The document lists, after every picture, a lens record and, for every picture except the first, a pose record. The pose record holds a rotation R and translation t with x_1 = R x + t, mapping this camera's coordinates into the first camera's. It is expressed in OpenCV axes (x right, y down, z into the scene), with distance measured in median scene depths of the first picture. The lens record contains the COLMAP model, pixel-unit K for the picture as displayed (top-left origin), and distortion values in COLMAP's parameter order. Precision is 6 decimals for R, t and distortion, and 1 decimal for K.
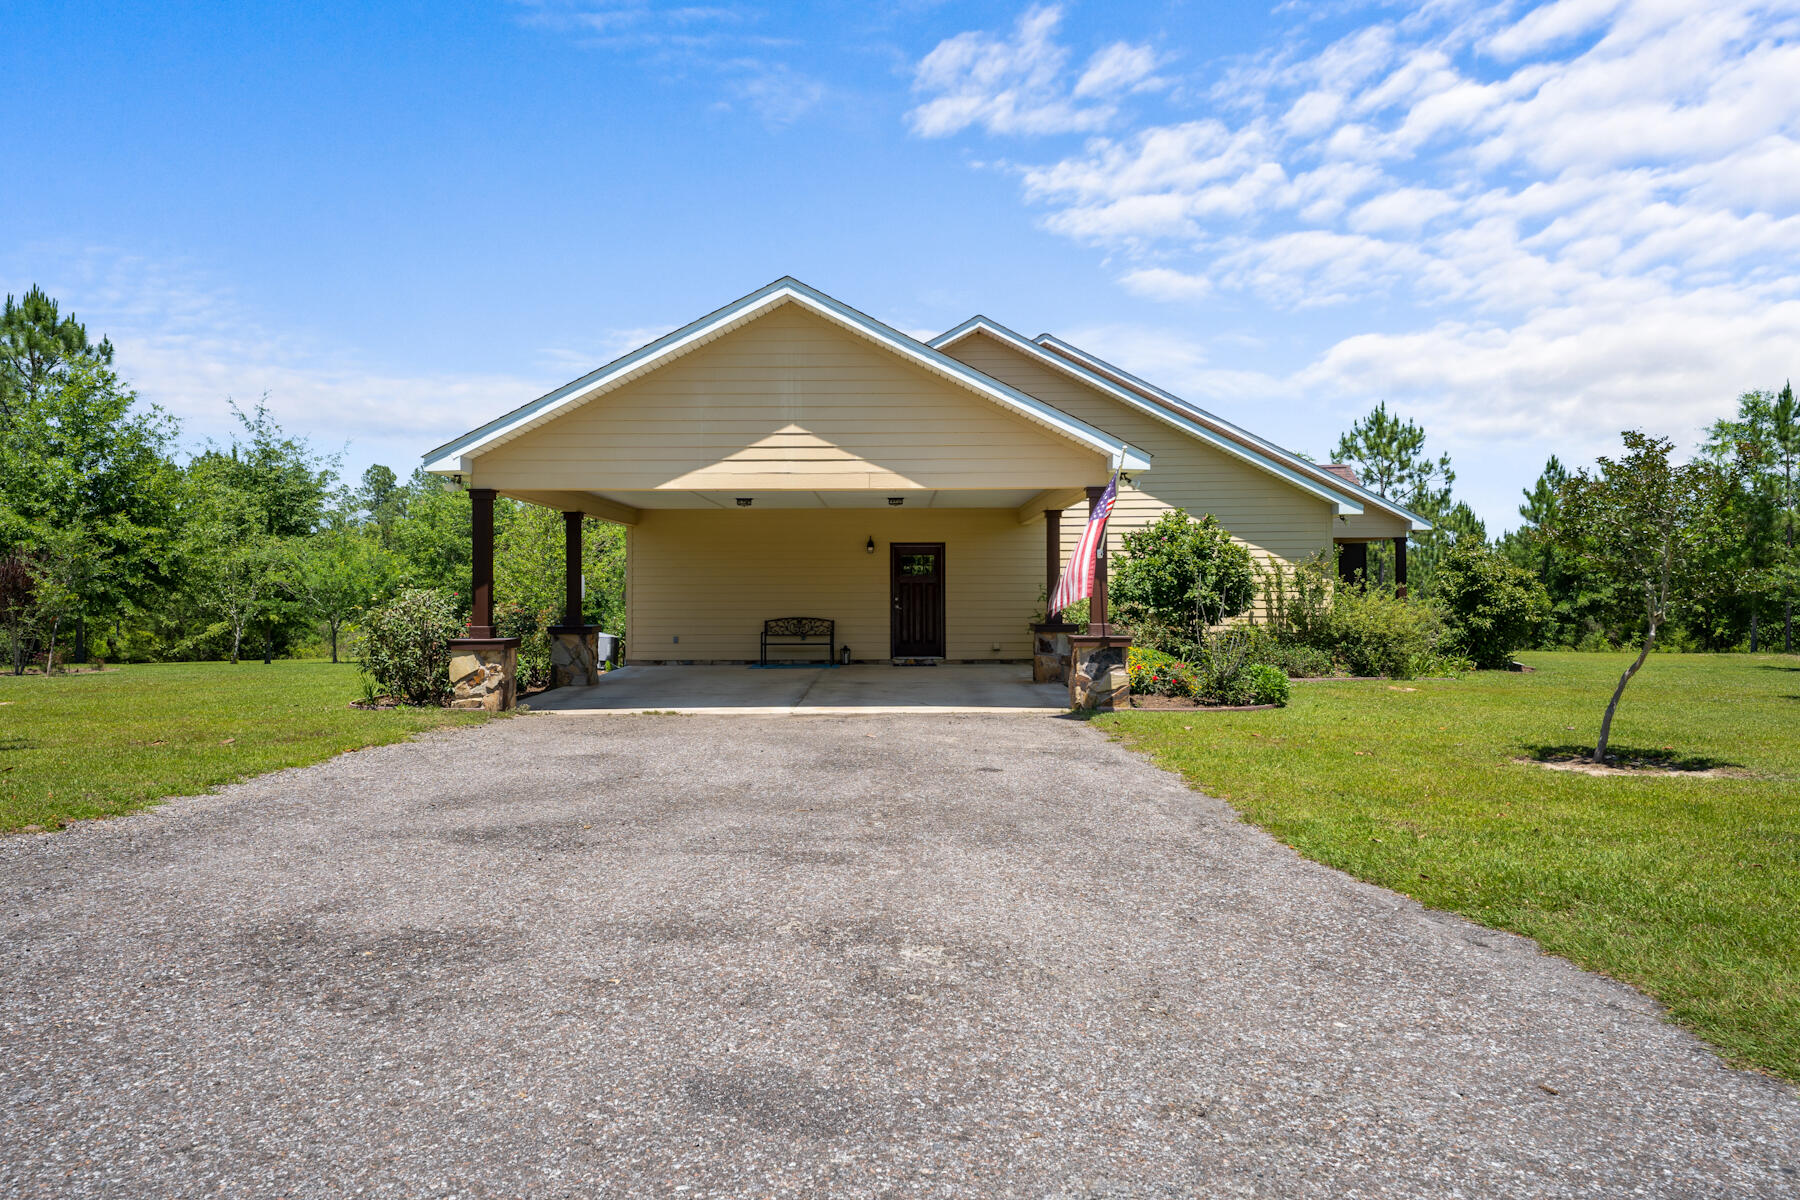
lens RADIAL K [[1244.8, 0, 900.3], [0, 1244.8, 596.4], [0, 0, 1]] dist [-0.001129, -0.000178]
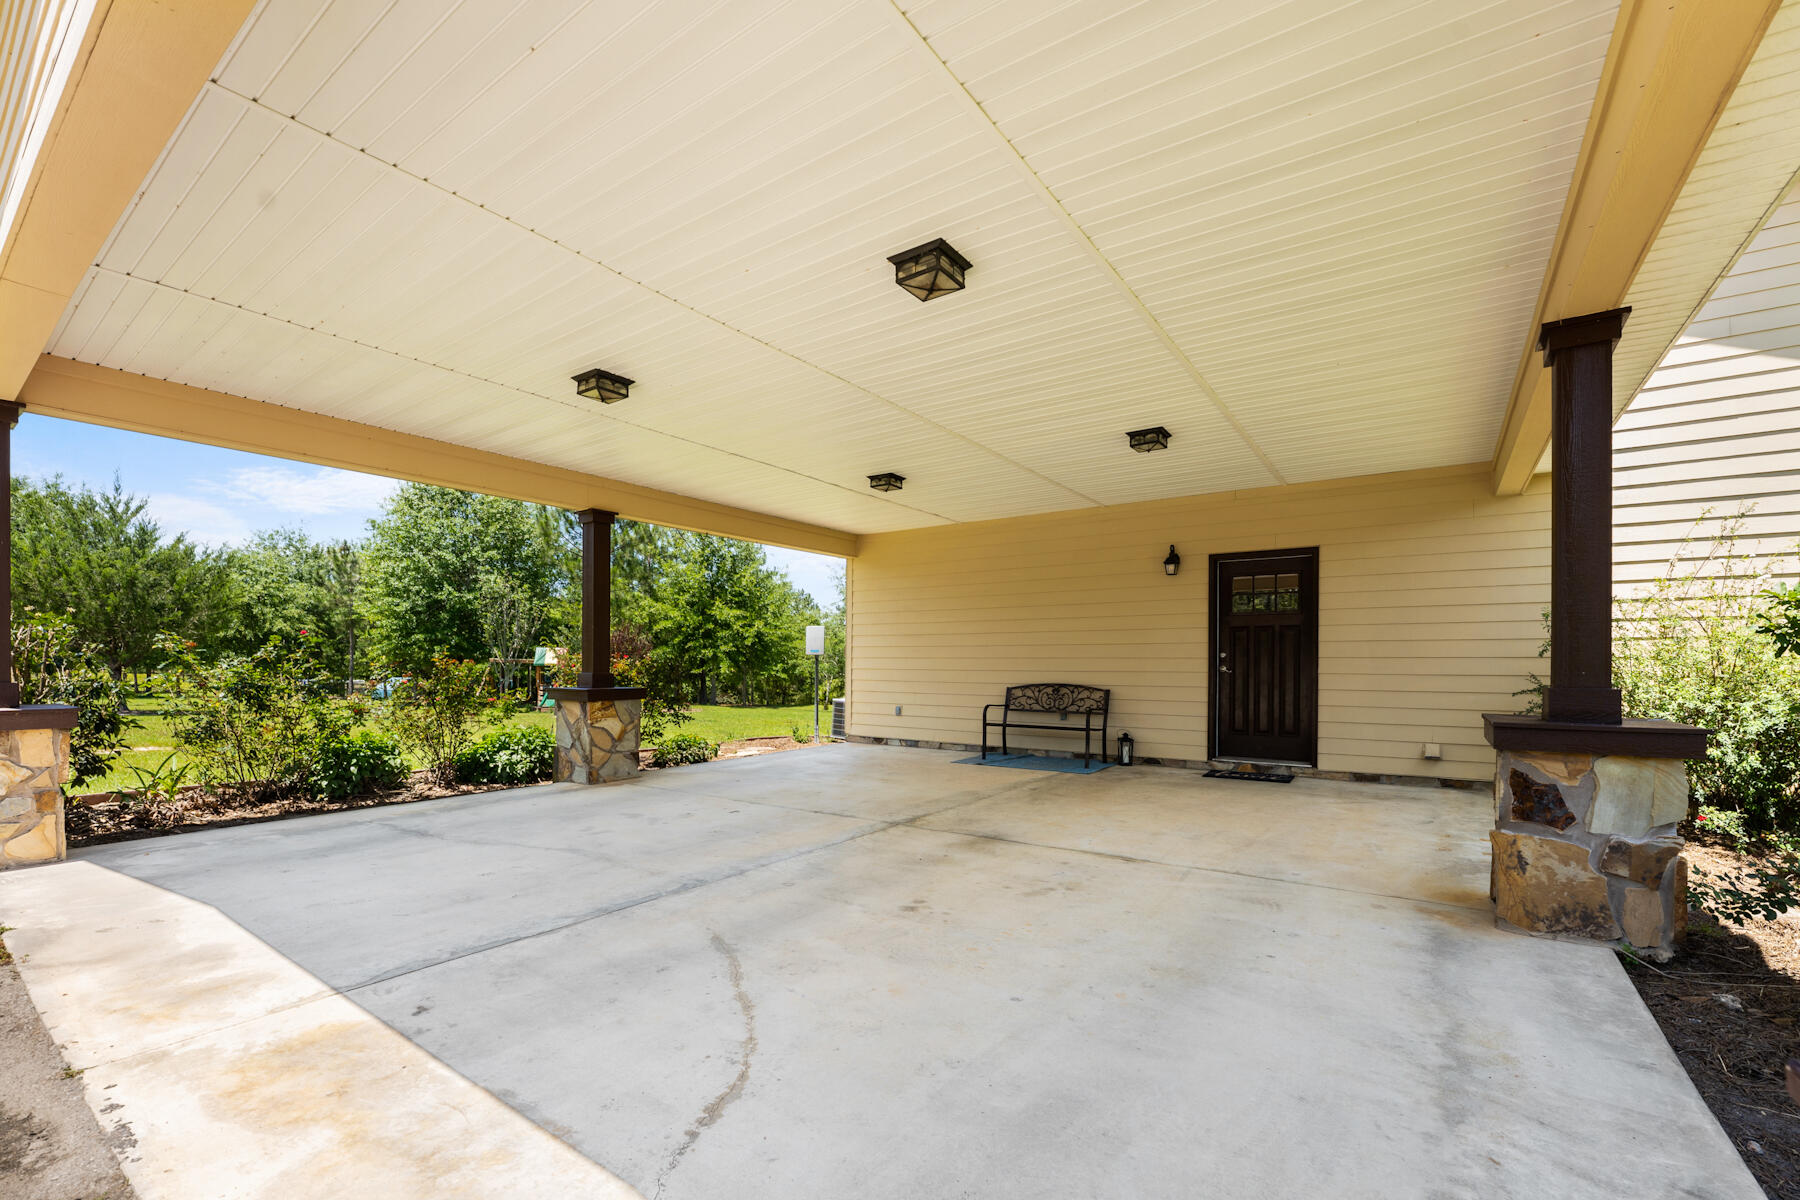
lens RADIAL K [[755.6, 0, 918.8], [0, 755.6, 674.0], [0, 0, 1]] dist [-0.019029, 0.001471]
pose [[0.818449, 0.014752, -0.574390, 0.081351], [-0.011387, 0.999890, 0.009456, 0.009156], [0.574466, -0.001199, 0.818527, 0.647023]]
